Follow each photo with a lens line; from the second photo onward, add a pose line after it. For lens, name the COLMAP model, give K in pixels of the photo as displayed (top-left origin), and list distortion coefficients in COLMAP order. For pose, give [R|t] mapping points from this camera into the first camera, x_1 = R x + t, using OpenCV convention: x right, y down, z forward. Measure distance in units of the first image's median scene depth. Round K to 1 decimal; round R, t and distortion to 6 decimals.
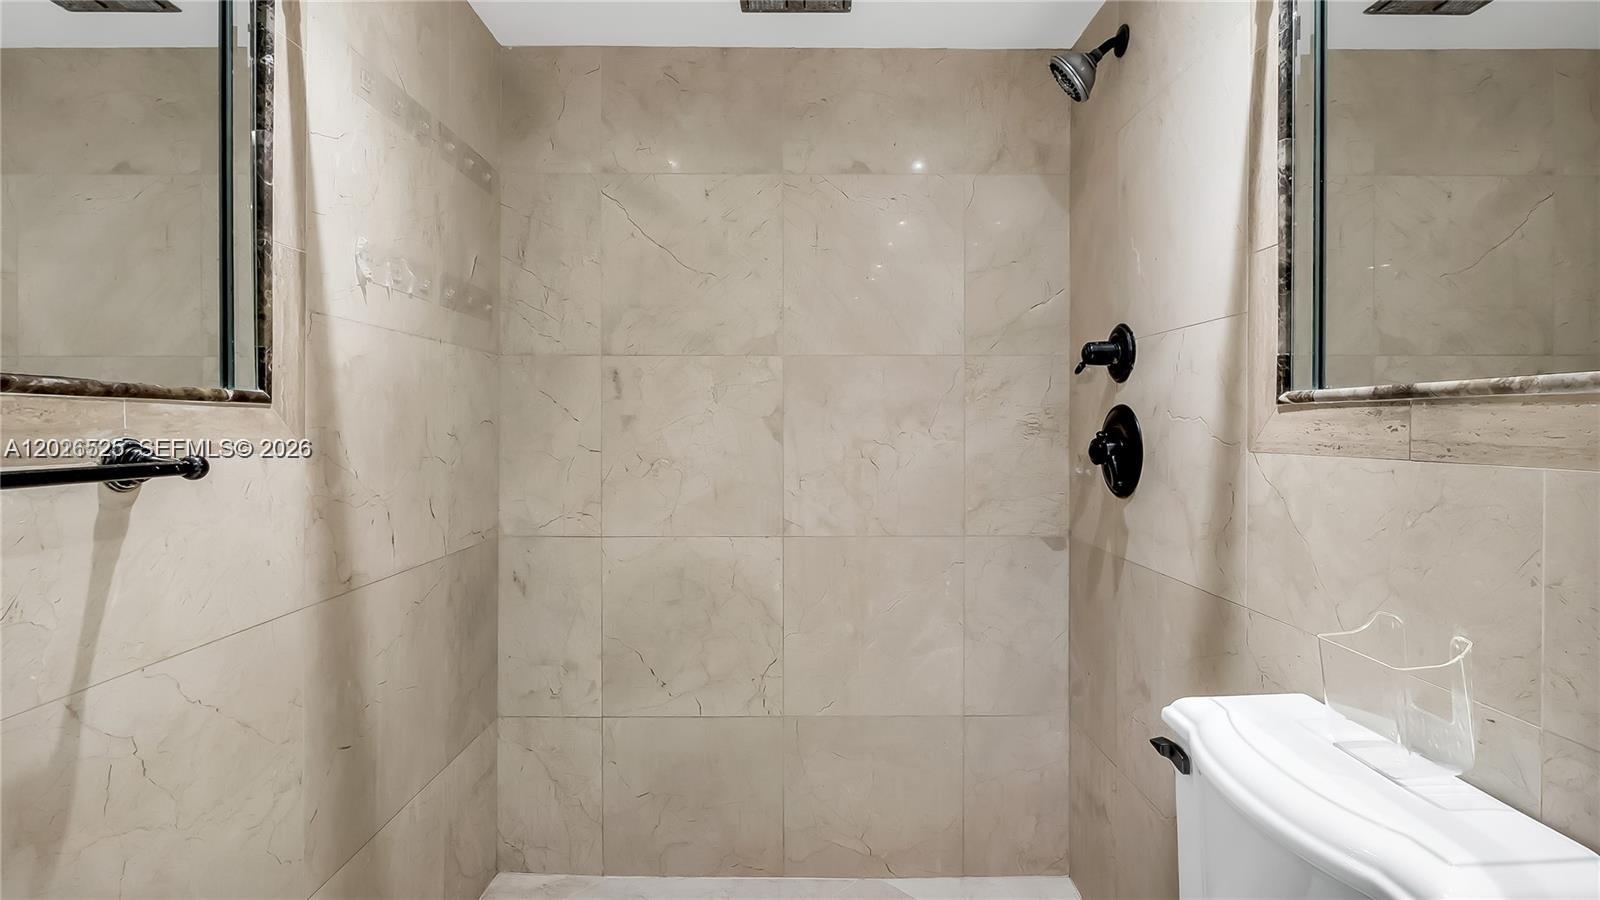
lens RADIAL K [[739.2, 0, 805.7], [0, 739.2, 431.0], [0, 0, 1]] dist [-0.003621, 0.000452]
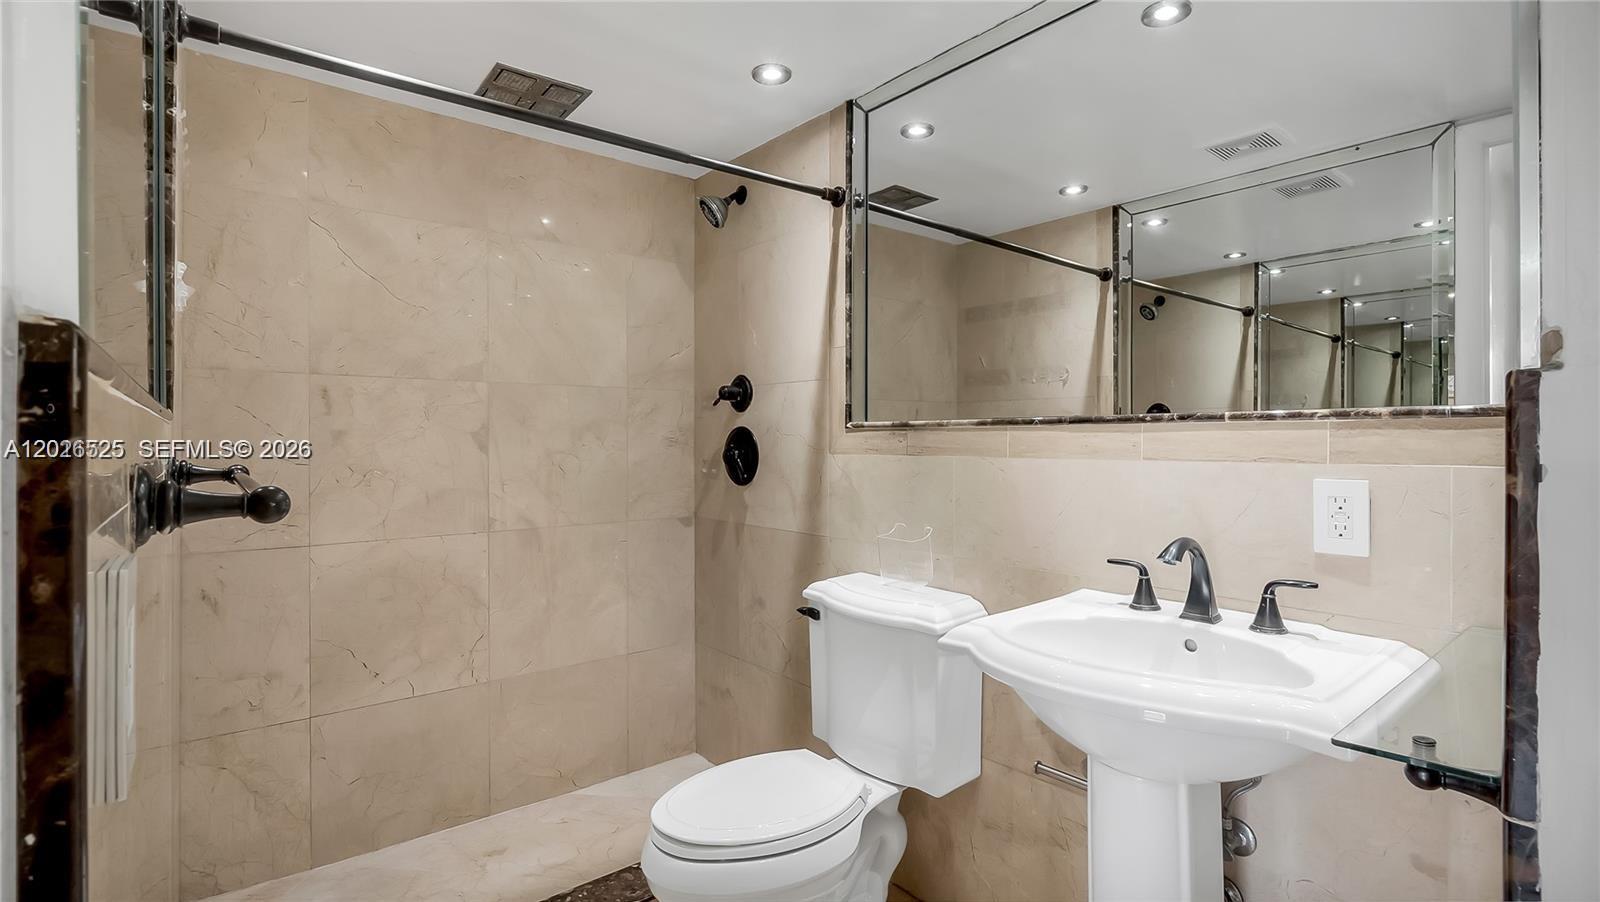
lens RADIAL K [[739.2, 0, 798.5], [0, 739.2, 442.6], [0, 0, 1]] dist [-0.003621, 0.000452]
pose [[0.780765, -0.003600, 0.624814, -0.388908], [0.005543, 0.999984, -0.001165, 0.001053], [-0.624800, 0.004373, 0.780773, -0.255568]]
